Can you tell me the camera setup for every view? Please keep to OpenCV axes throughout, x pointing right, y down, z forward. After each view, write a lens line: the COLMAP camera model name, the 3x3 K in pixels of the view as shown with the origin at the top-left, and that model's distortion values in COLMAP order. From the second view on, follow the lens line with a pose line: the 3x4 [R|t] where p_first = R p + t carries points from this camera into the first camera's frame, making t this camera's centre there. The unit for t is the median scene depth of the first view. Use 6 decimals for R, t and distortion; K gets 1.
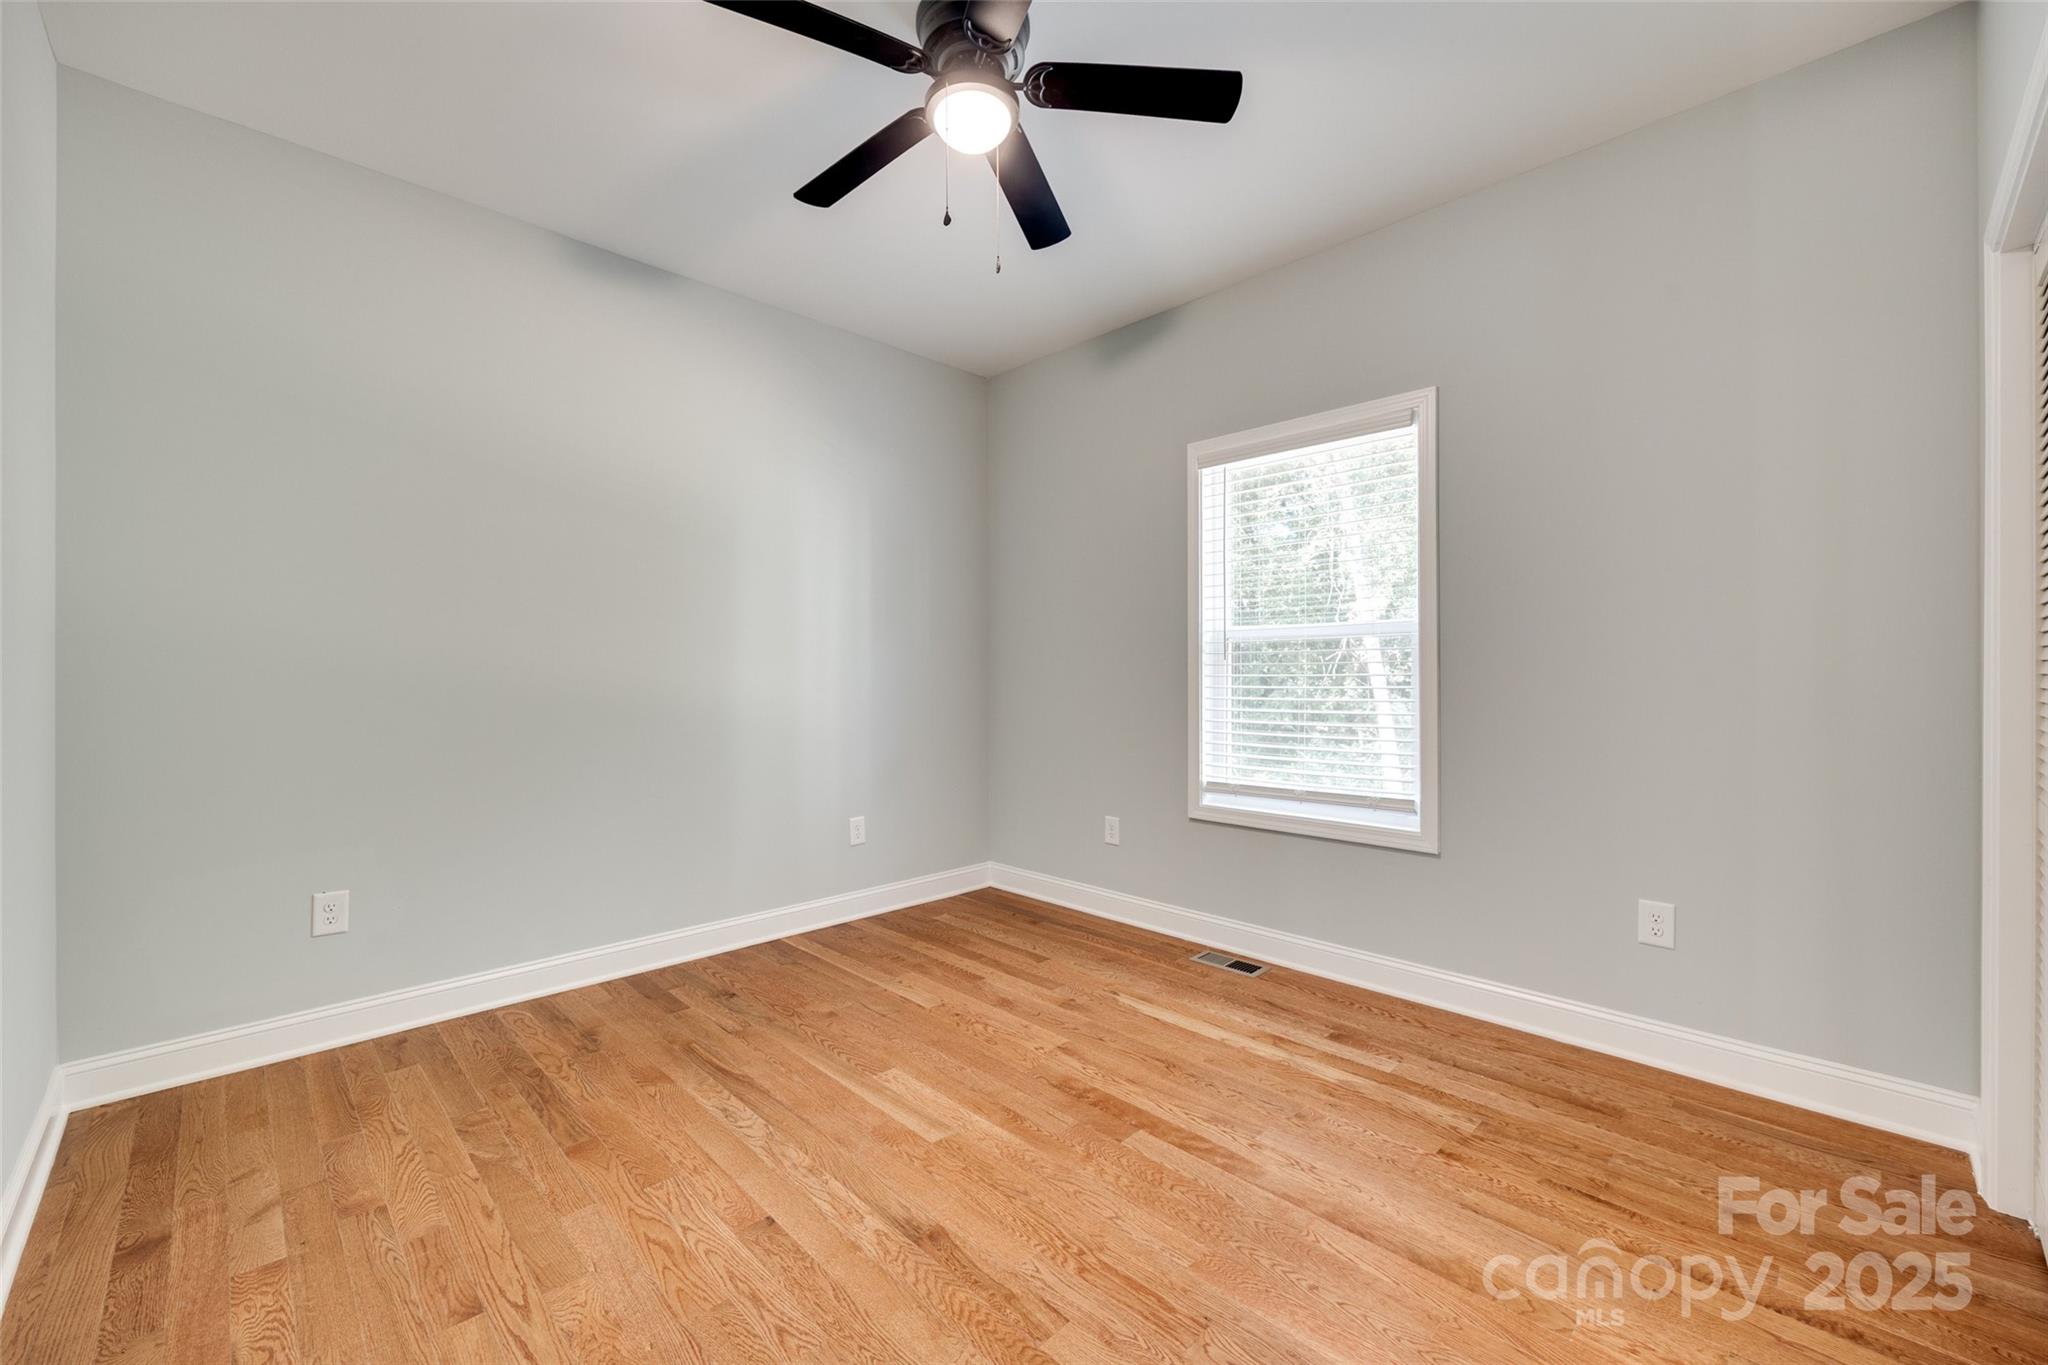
lens RADIAL K [[829.1, 0, 1008.6], [0, 829.1, 666.8], [0, 0, 1]] dist [0.007974, 0.000007]
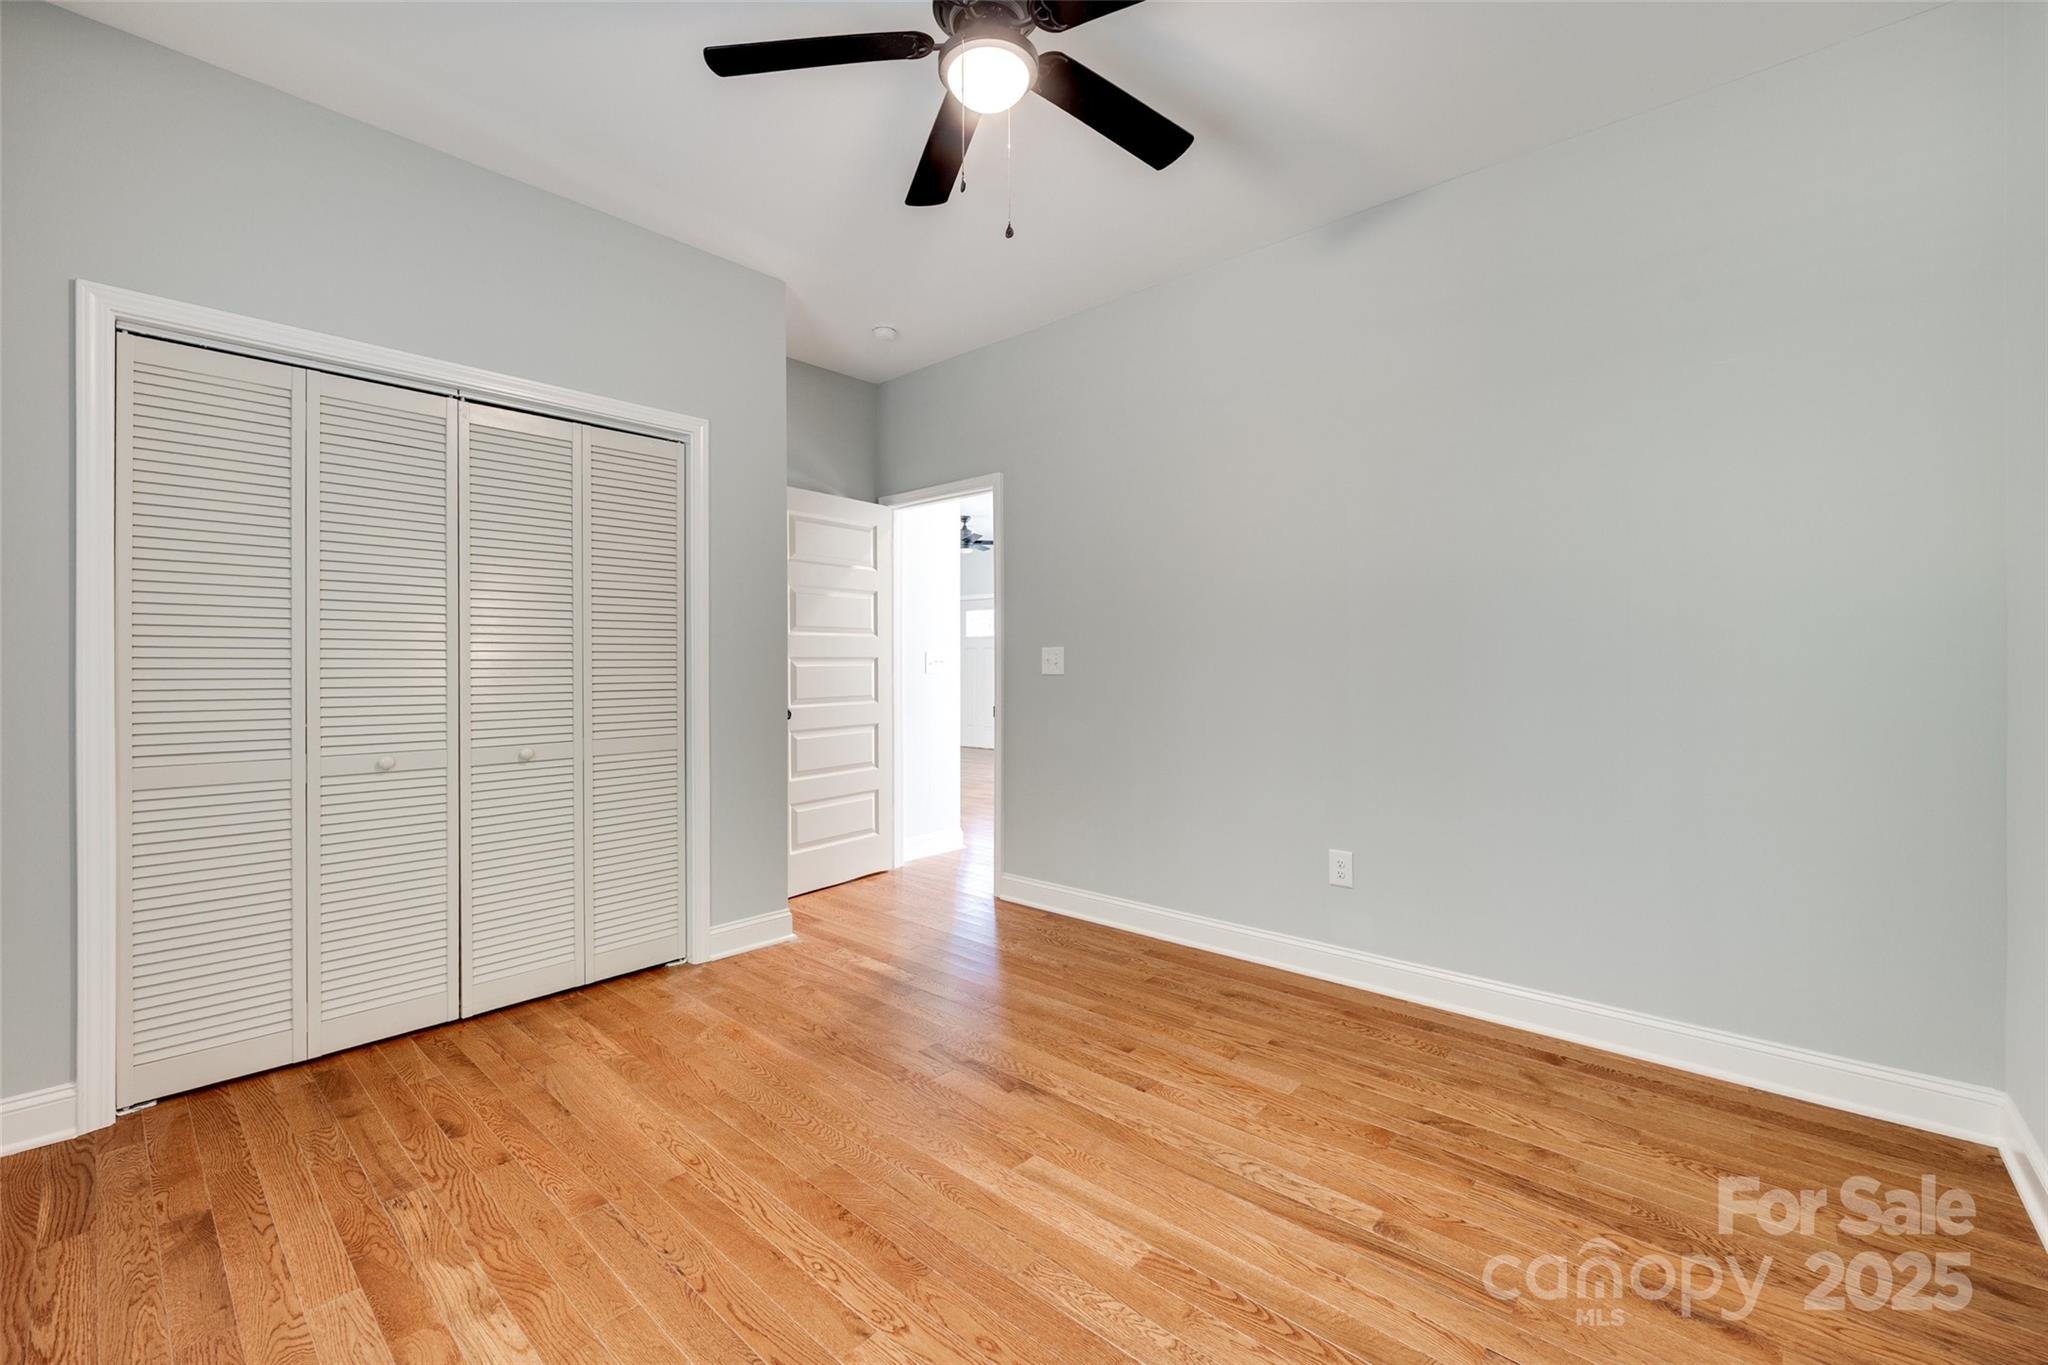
lens RADIAL K [[829.1, 0, 1027.3], [0, 829.1, 673.7], [0, 0, 1]] dist [0.007974, 0.000007]
pose [[-0.996002, 0.003590, -0.089253, 0.000148], [0.003584, 0.999994, 0.000229, 0.017236], [0.089254, -0.000092, -0.996009, 1.888225]]
